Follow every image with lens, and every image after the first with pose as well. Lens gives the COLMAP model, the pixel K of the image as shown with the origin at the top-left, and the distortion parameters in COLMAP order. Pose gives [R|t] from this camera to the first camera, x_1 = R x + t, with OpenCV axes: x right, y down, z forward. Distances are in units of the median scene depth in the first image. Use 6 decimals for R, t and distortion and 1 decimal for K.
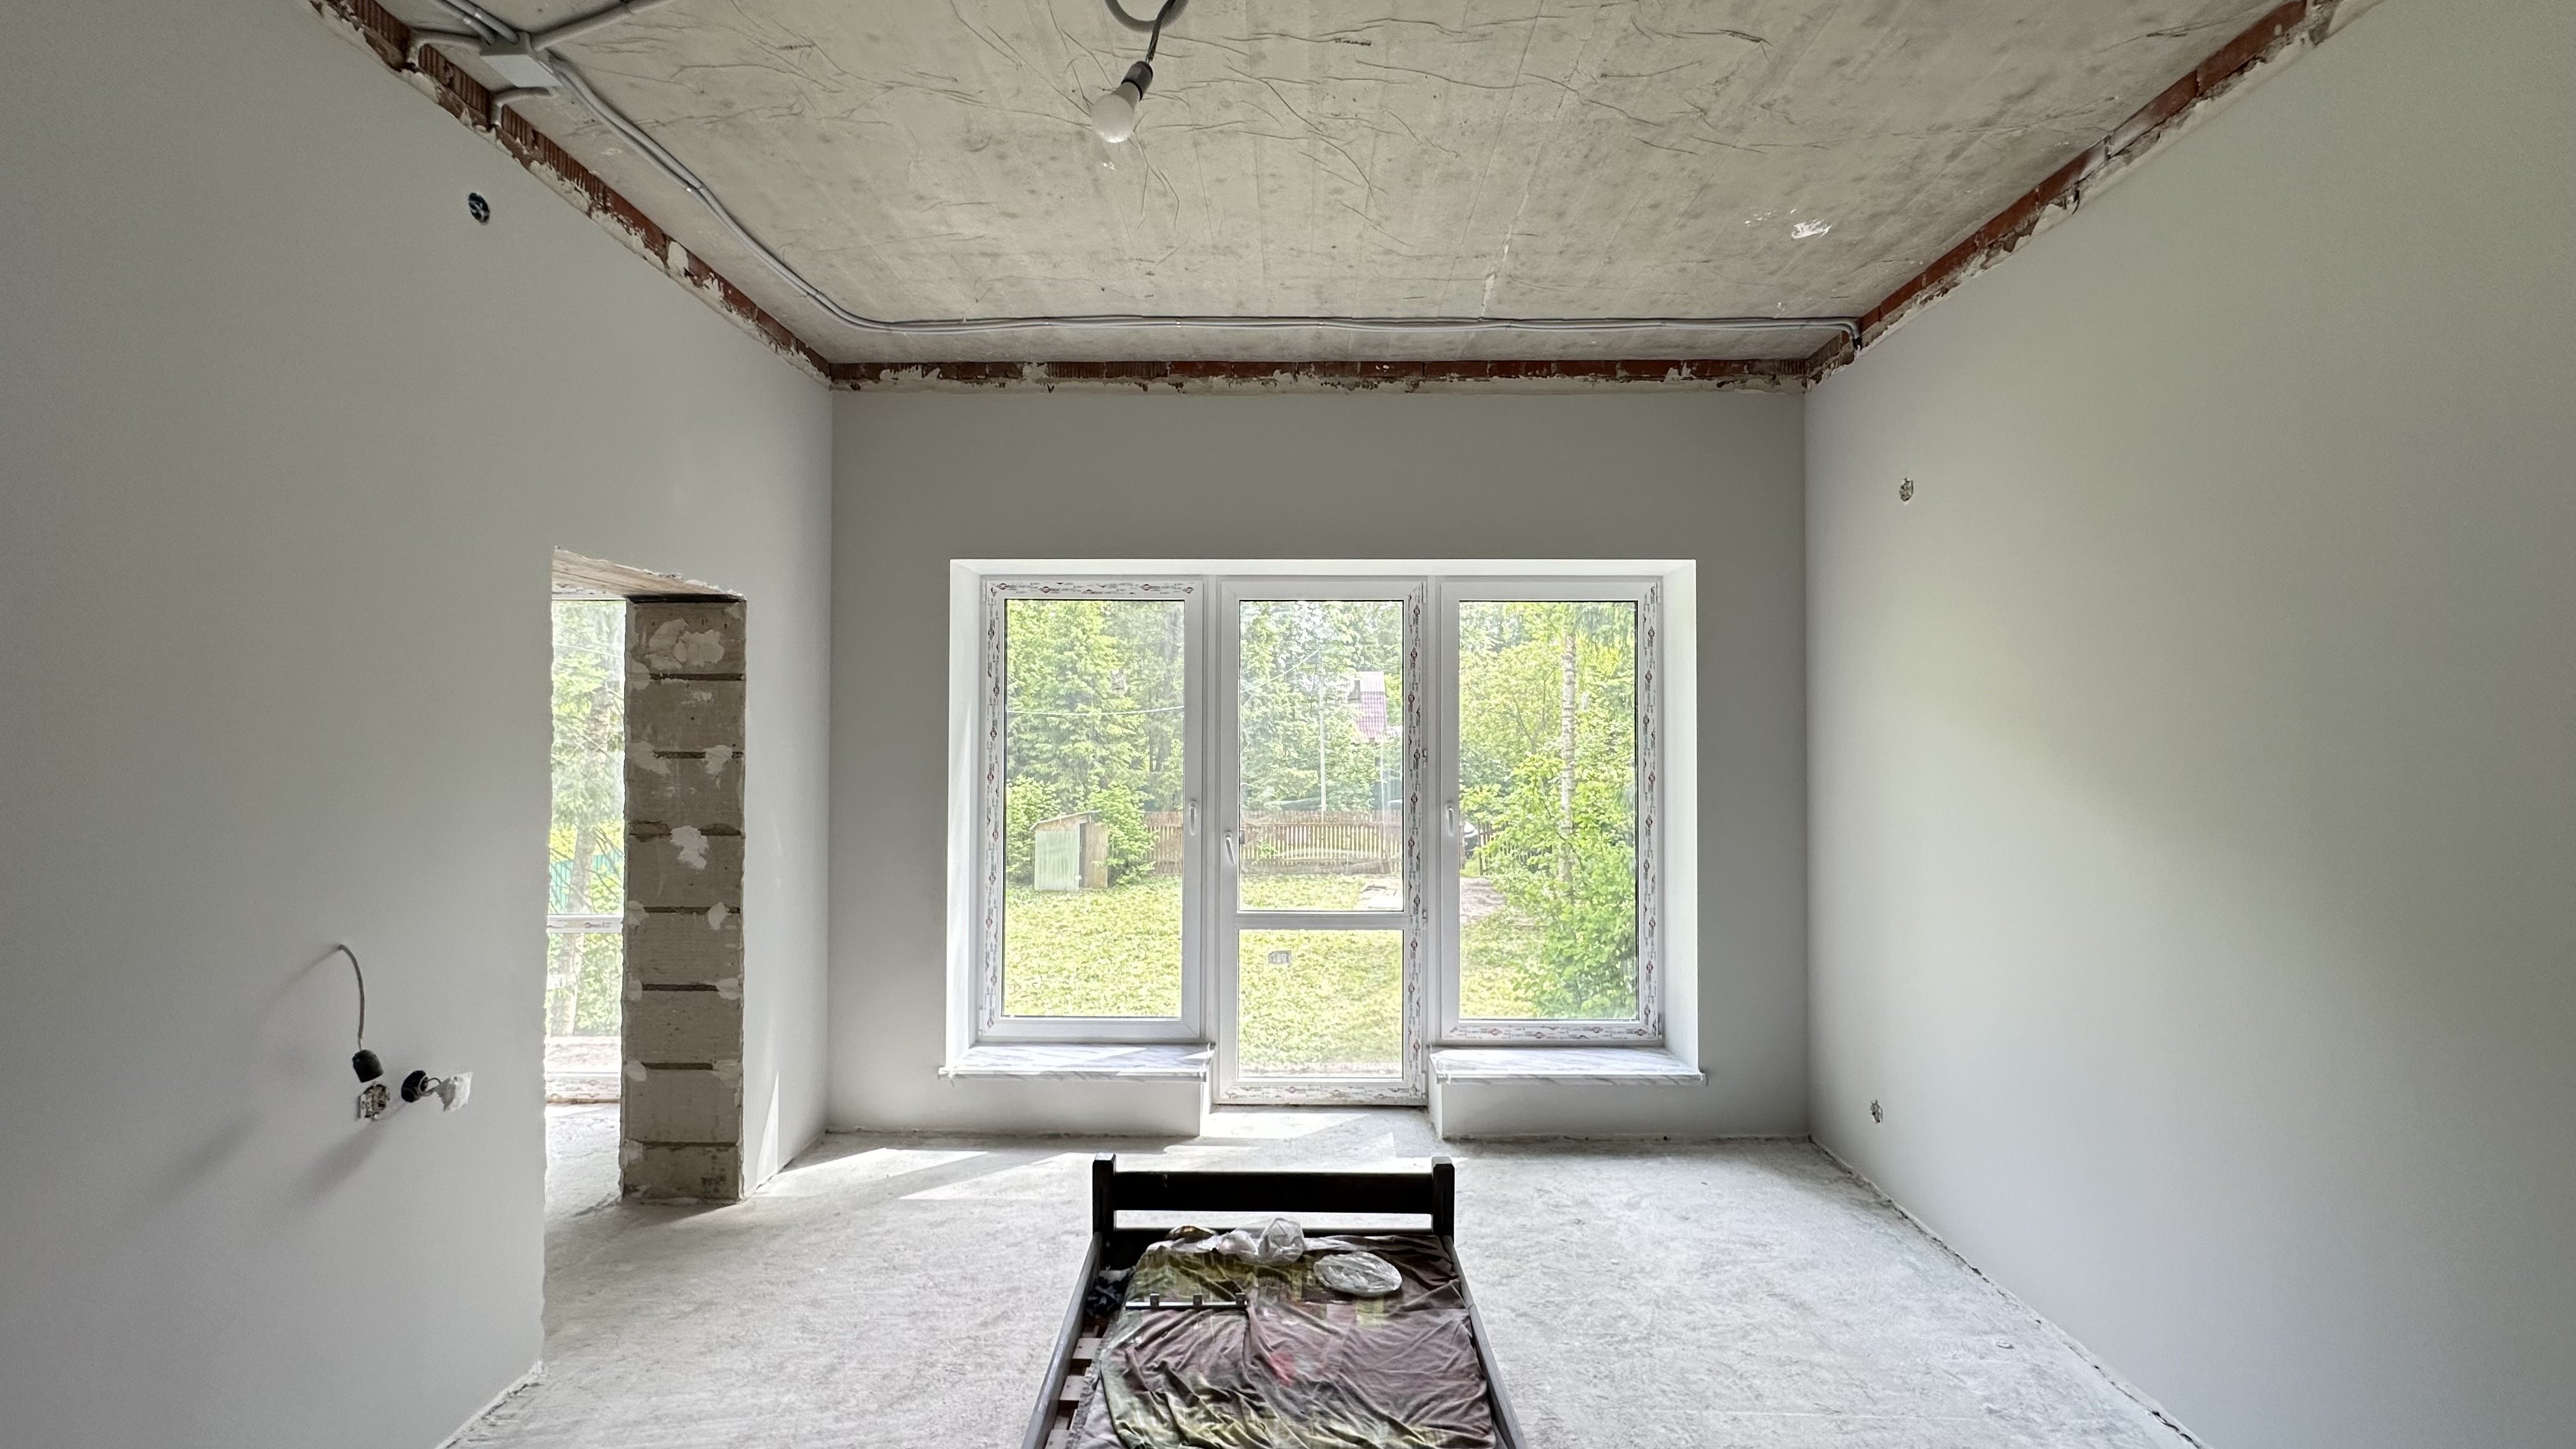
lens RADIAL K [[1029.1, 0, 1285.7], [0, 1029.1, 732.4], [0, 0, 1]] dist [-0.003212, 0.001090]
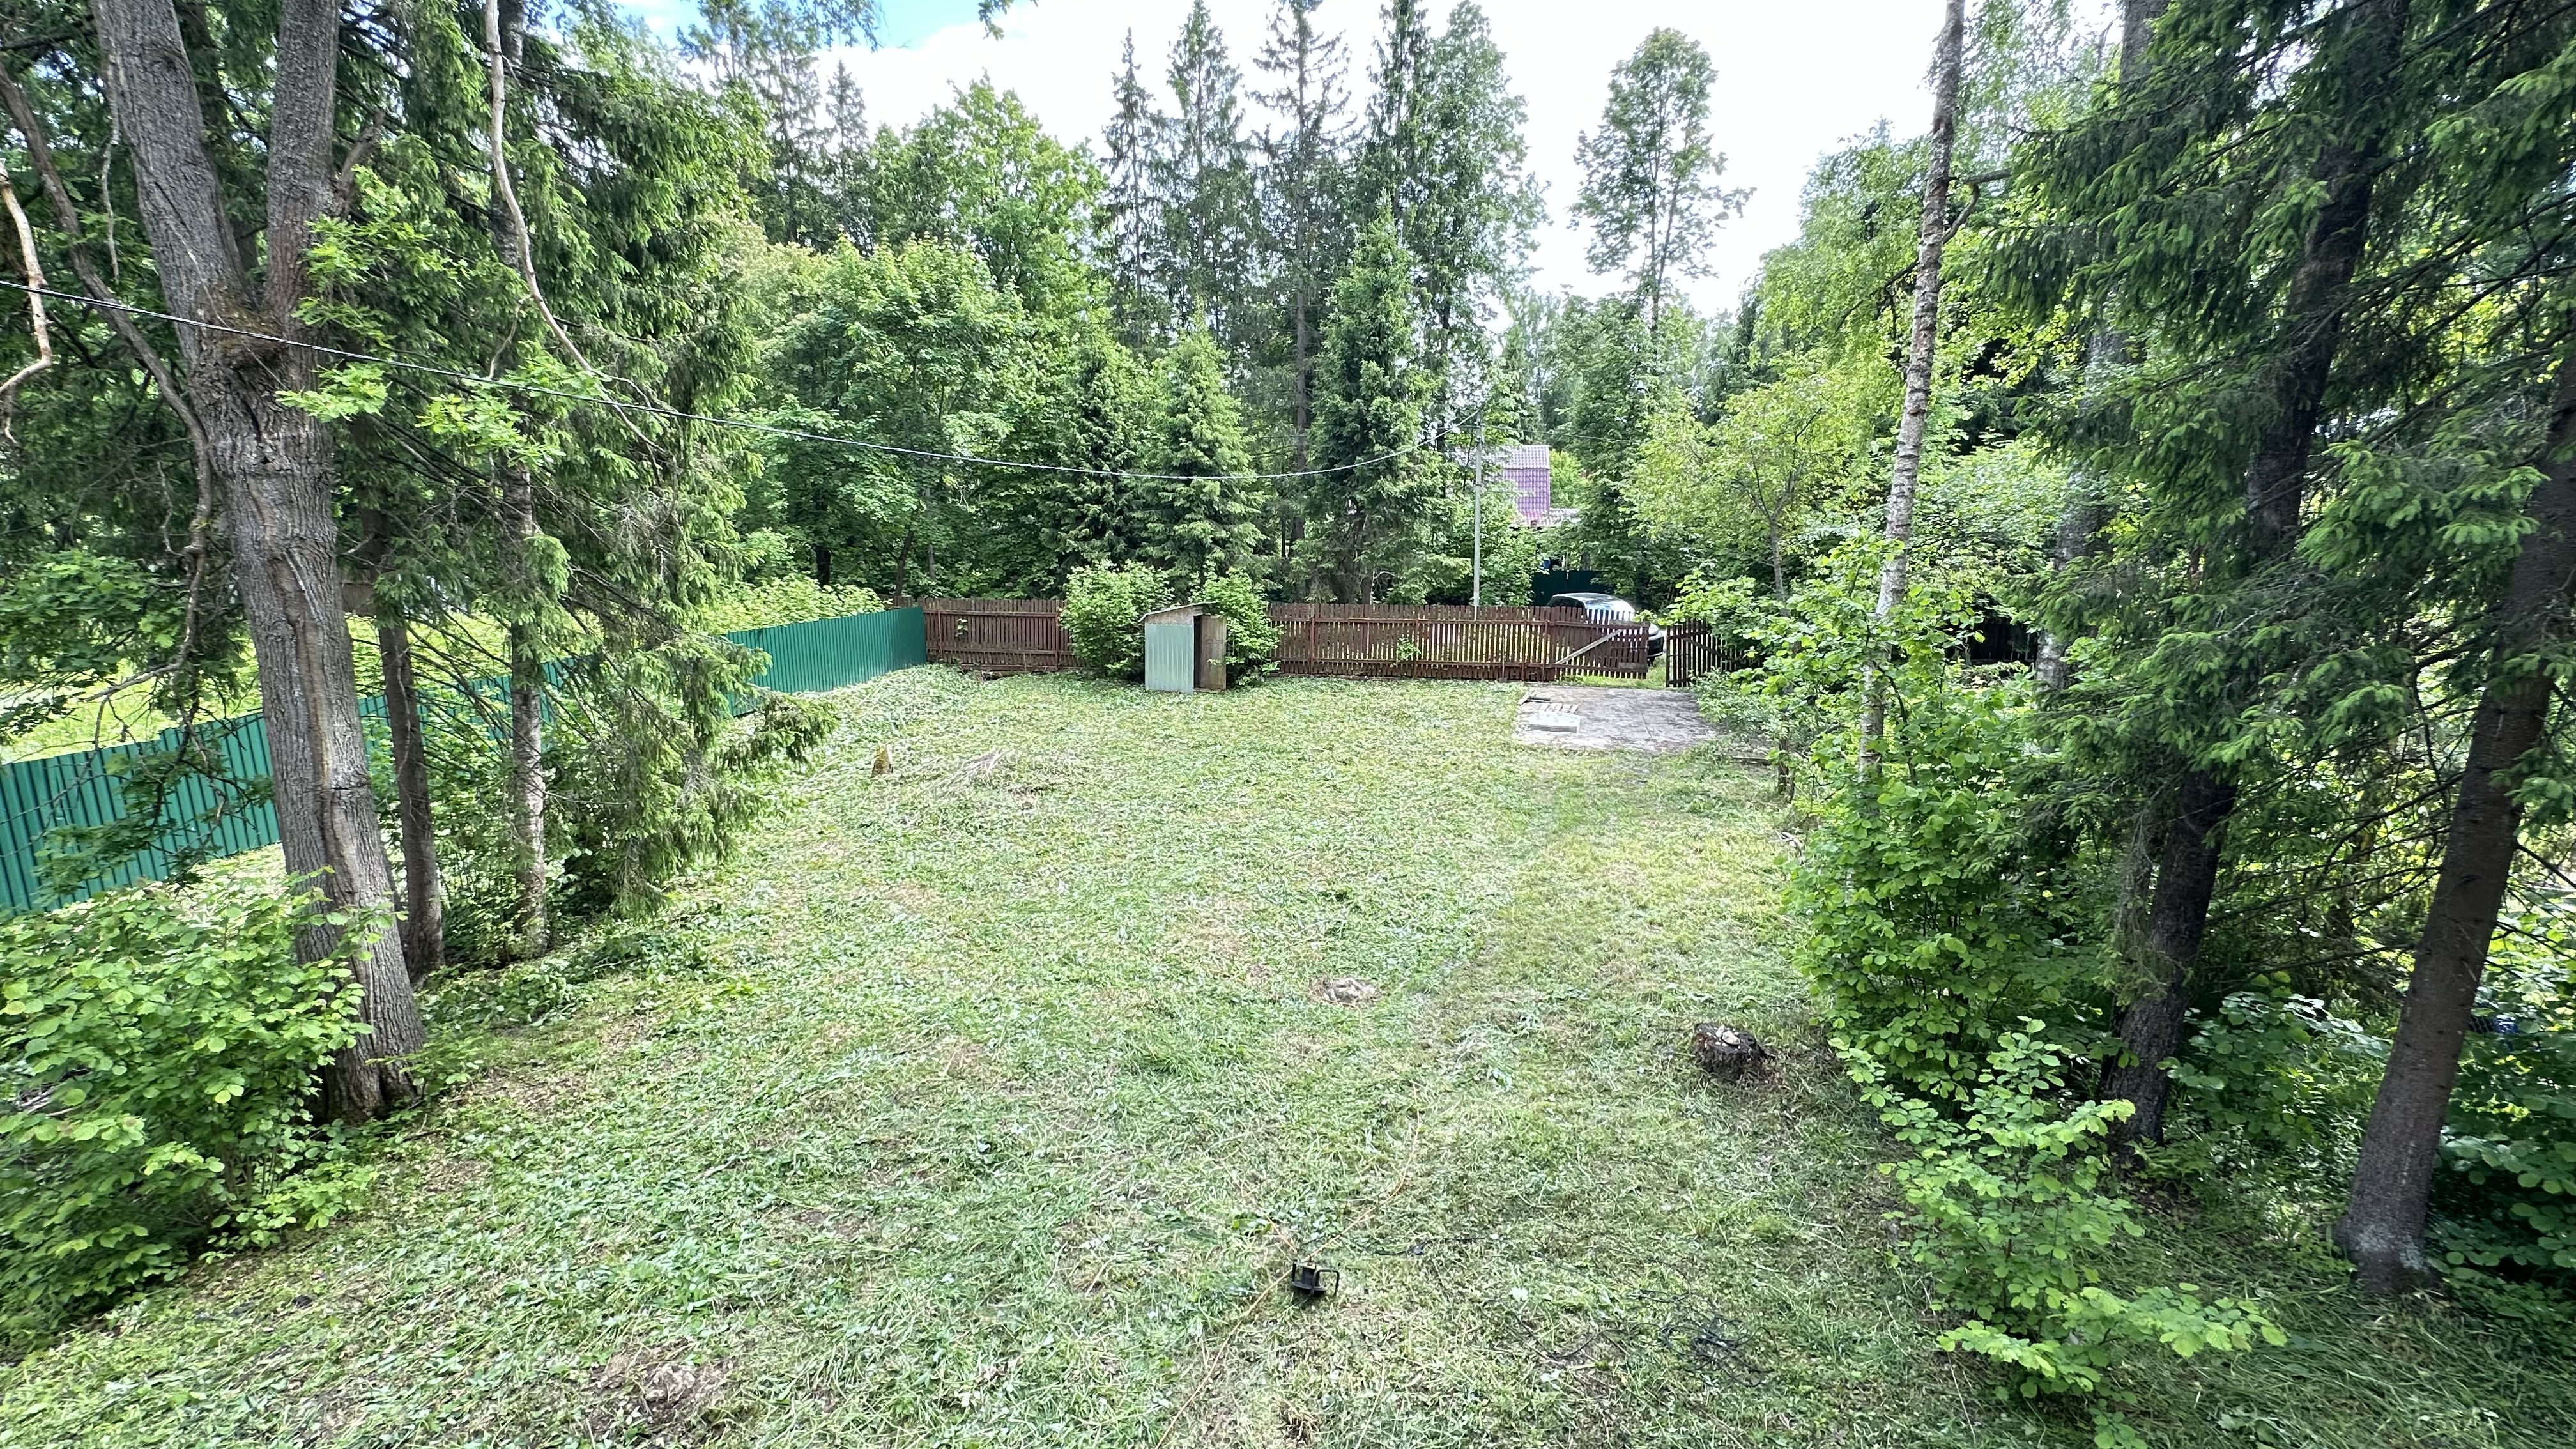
lens RADIAL K [[1044.4, 0, 1294.1], [0, 1044.4, 724.8], [0, 0, 1]] dist [-0.015223, -0.000161]
pose [[0.991566, 0.031130, -0.125806, -0.001407], [-0.006096, 0.980853, 0.194656, 0.005779], [0.129457, -0.192248, 0.972770, 0.122066]]
